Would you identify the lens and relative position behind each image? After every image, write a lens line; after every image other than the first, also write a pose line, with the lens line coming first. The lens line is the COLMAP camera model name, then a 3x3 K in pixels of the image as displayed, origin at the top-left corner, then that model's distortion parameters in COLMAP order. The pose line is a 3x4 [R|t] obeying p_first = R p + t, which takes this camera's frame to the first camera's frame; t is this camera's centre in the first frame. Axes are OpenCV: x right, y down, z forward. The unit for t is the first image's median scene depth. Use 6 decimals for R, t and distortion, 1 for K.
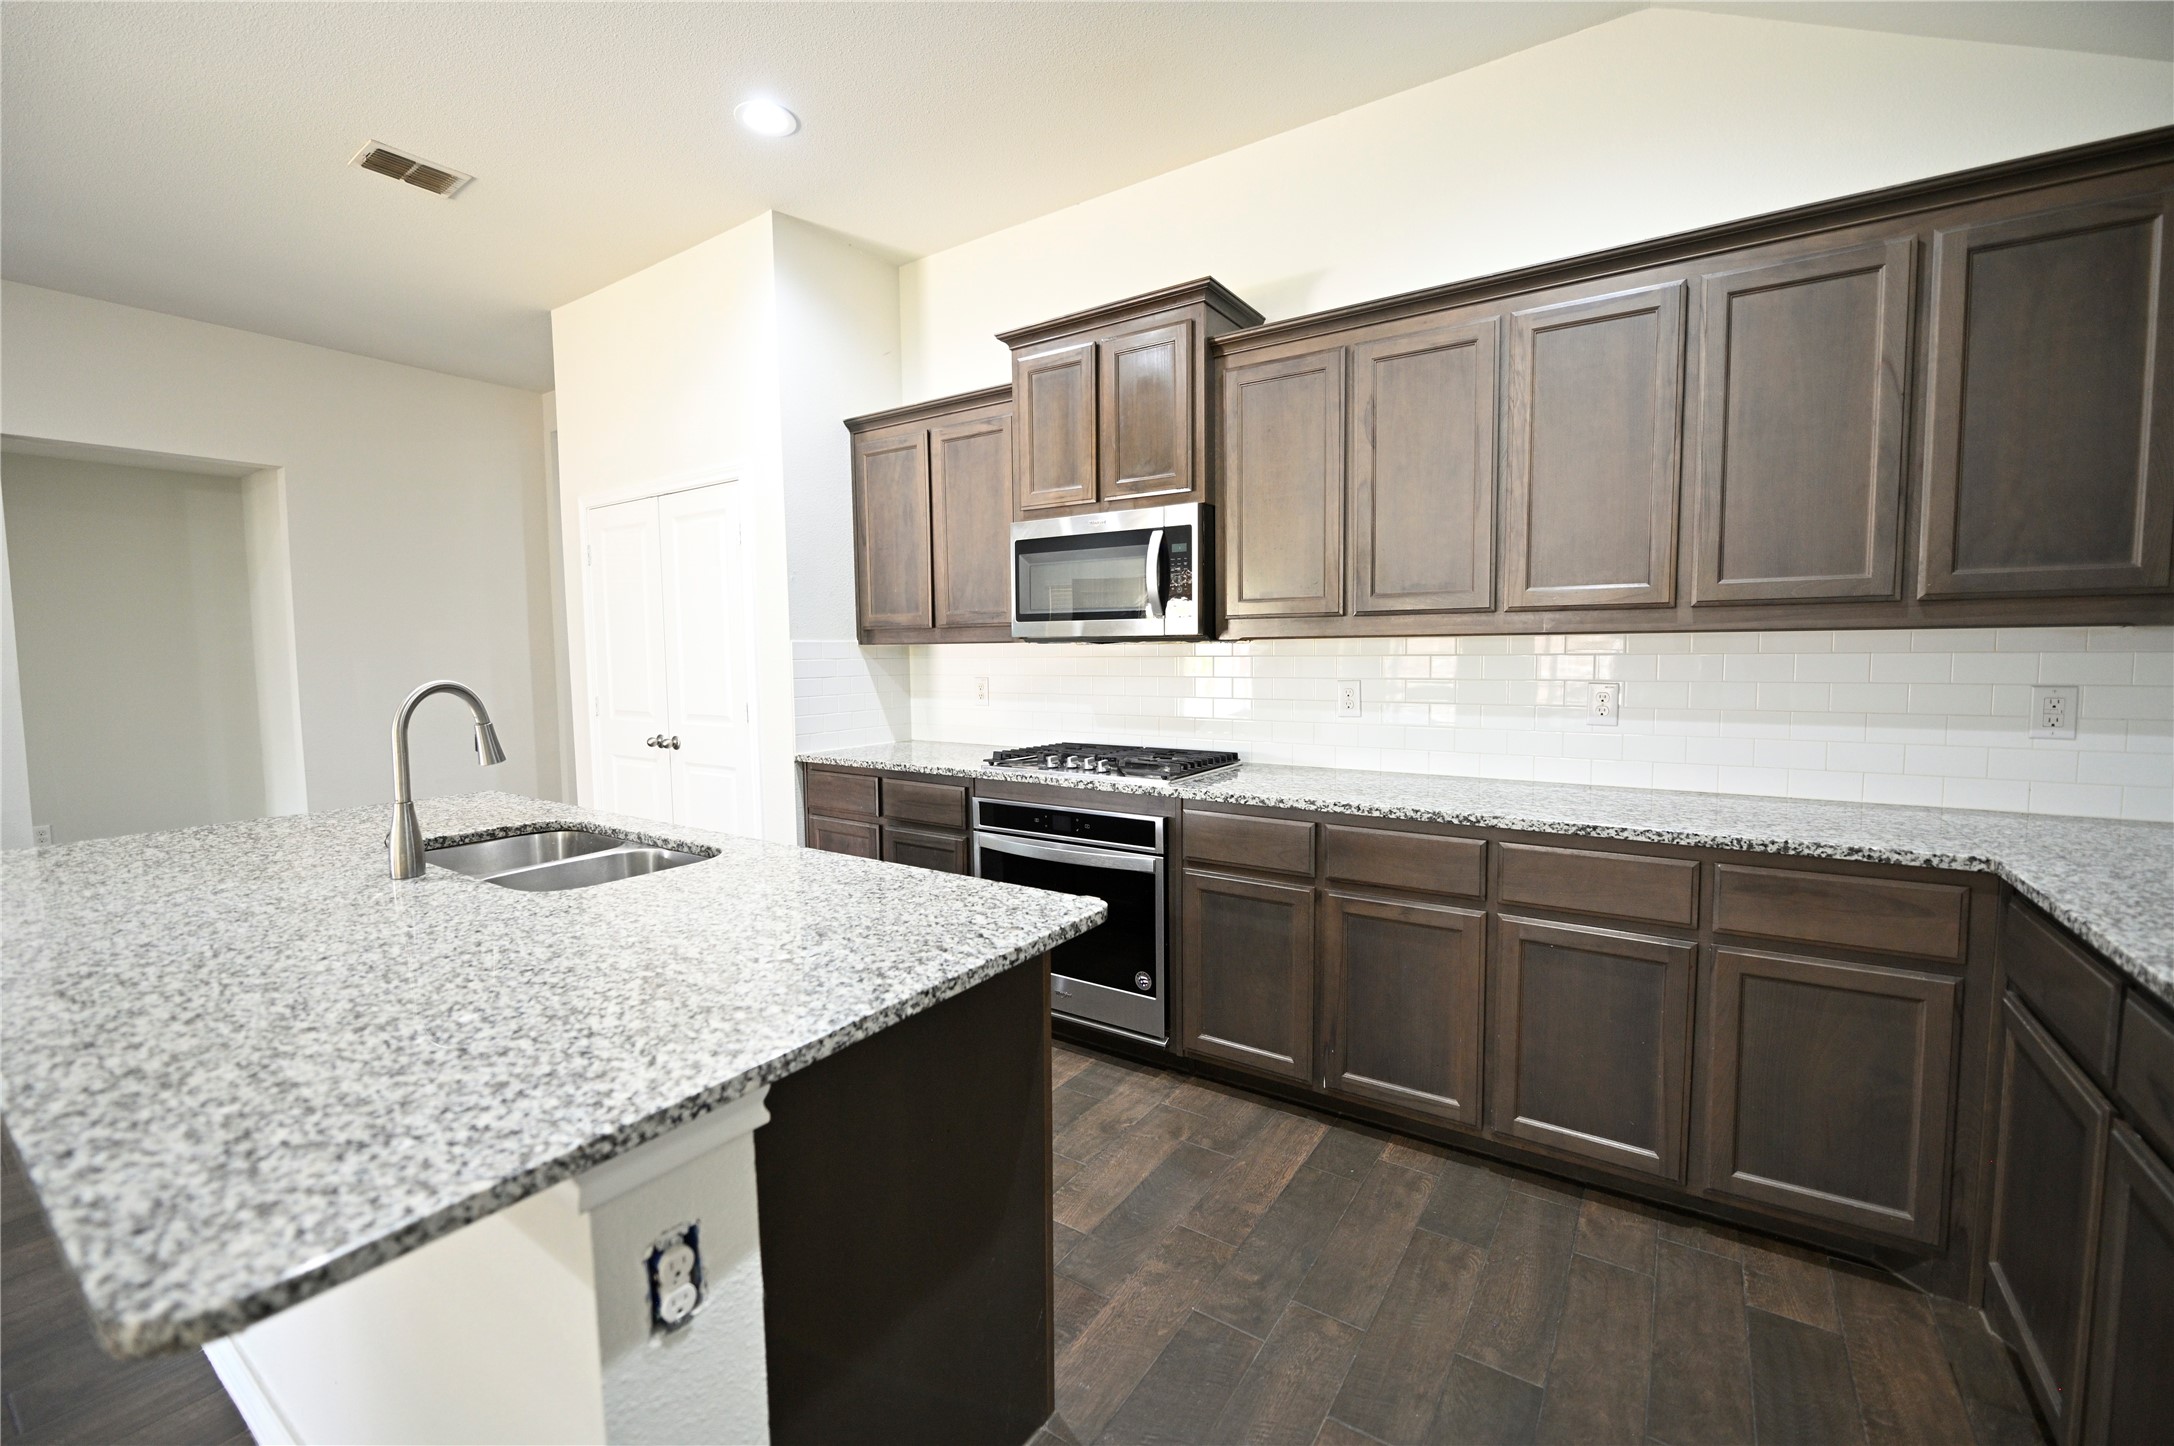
lens RADIAL K [[890.9, 0, 1085.8], [0, 890.9, 713.9], [0, 0, 1]] dist [-0.010712, -0.000442]
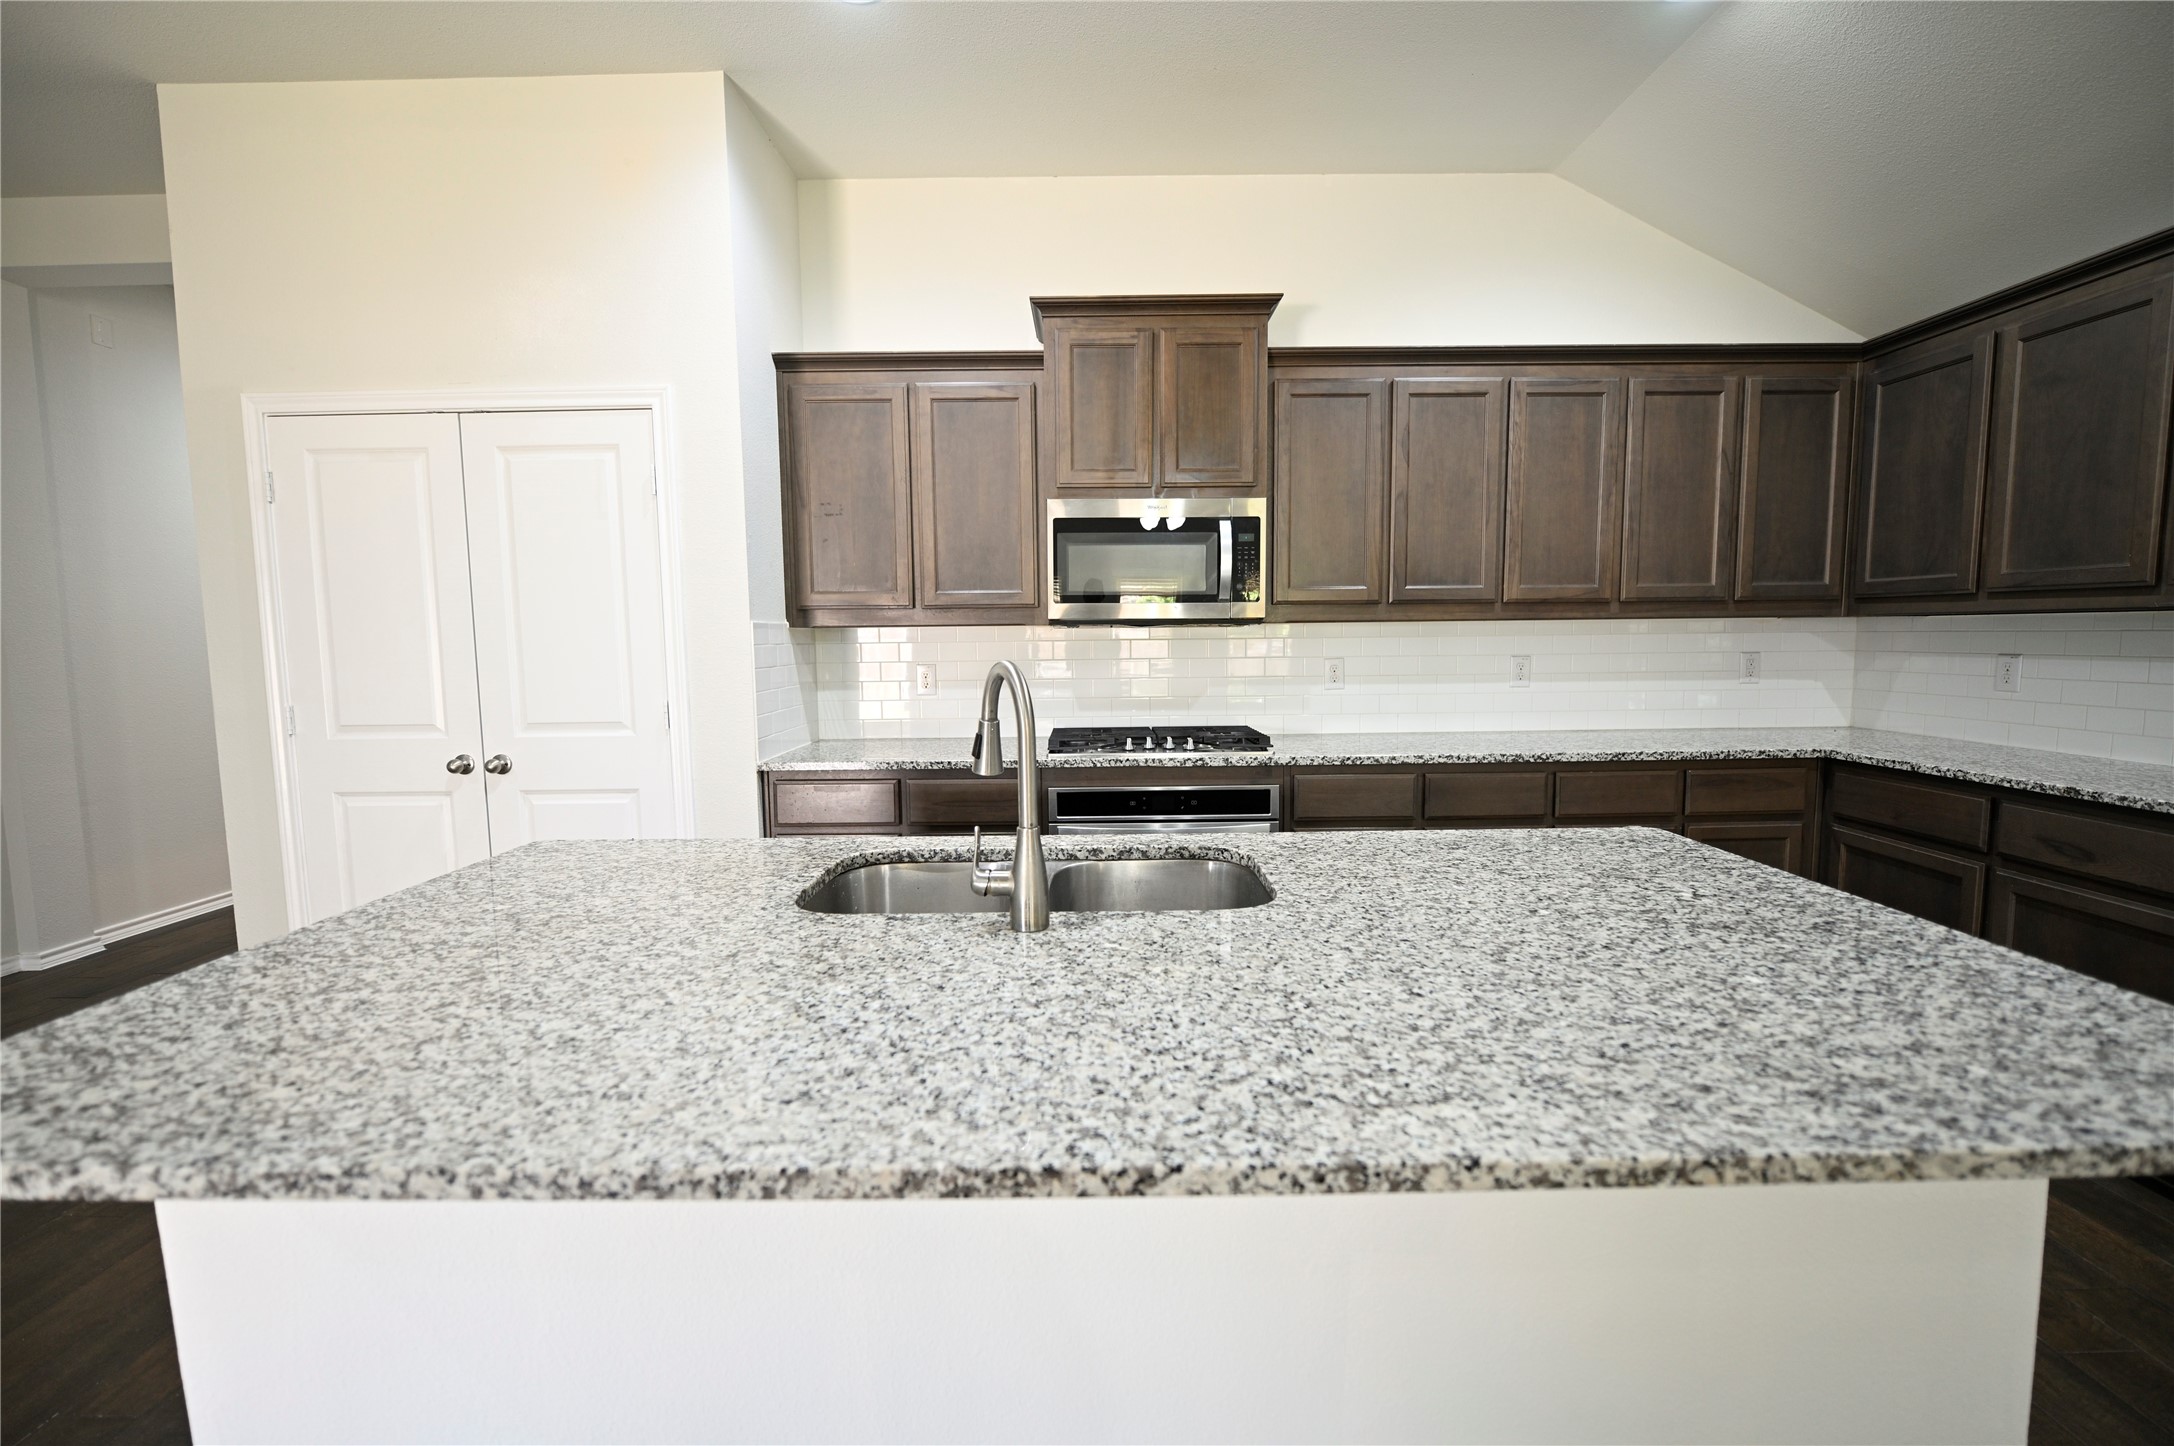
lens RADIAL K [[890.9, 0, 1085.8], [0, 890.9, 713.9], [0, 0, 1]] dist [-0.010712, -0.000442]
pose [[0.827429, -0.048336, 0.559486, -0.773942], [0.043507, 0.998812, 0.021947, -0.005239], [-0.559882, 0.006182, 0.828549, 0.244884]]
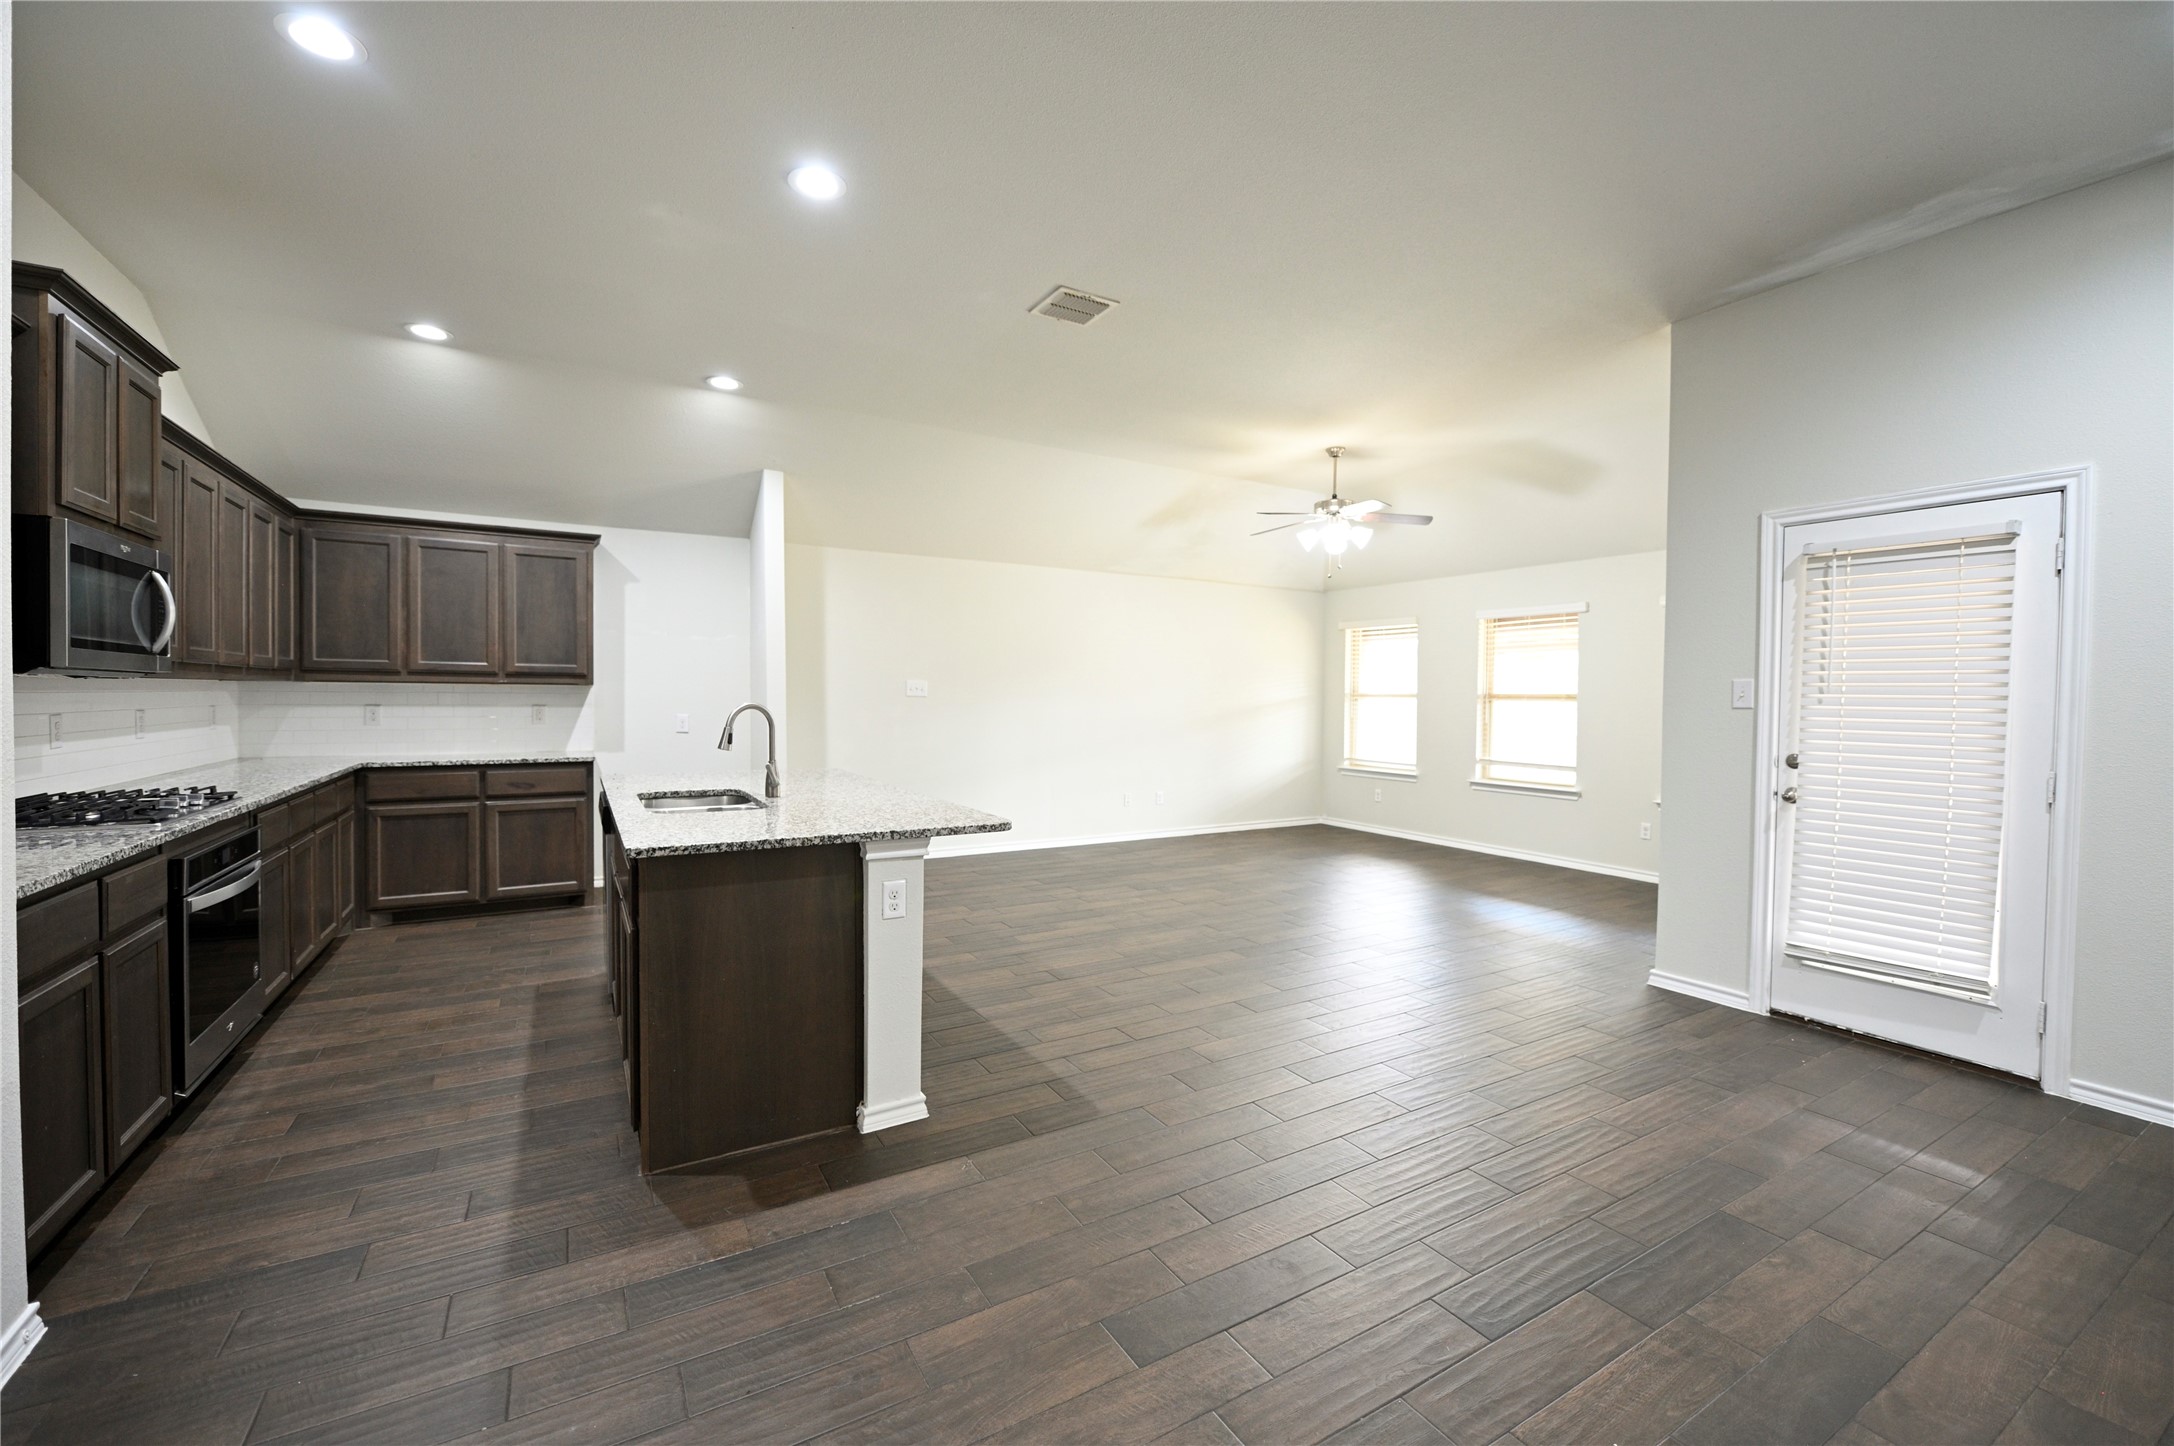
lens RADIAL K [[884.4, 0, 1096.4], [0, 884.4, 715.9], [0, 0, 1]] dist [-0.008060, -0.000185]
pose [[-0.906555, -0.009227, 0.421987, -1.574434], [0.029227, 0.995989, 0.084566, -0.106805], [-0.421075, 0.088997, -0.902649, 1.716461]]
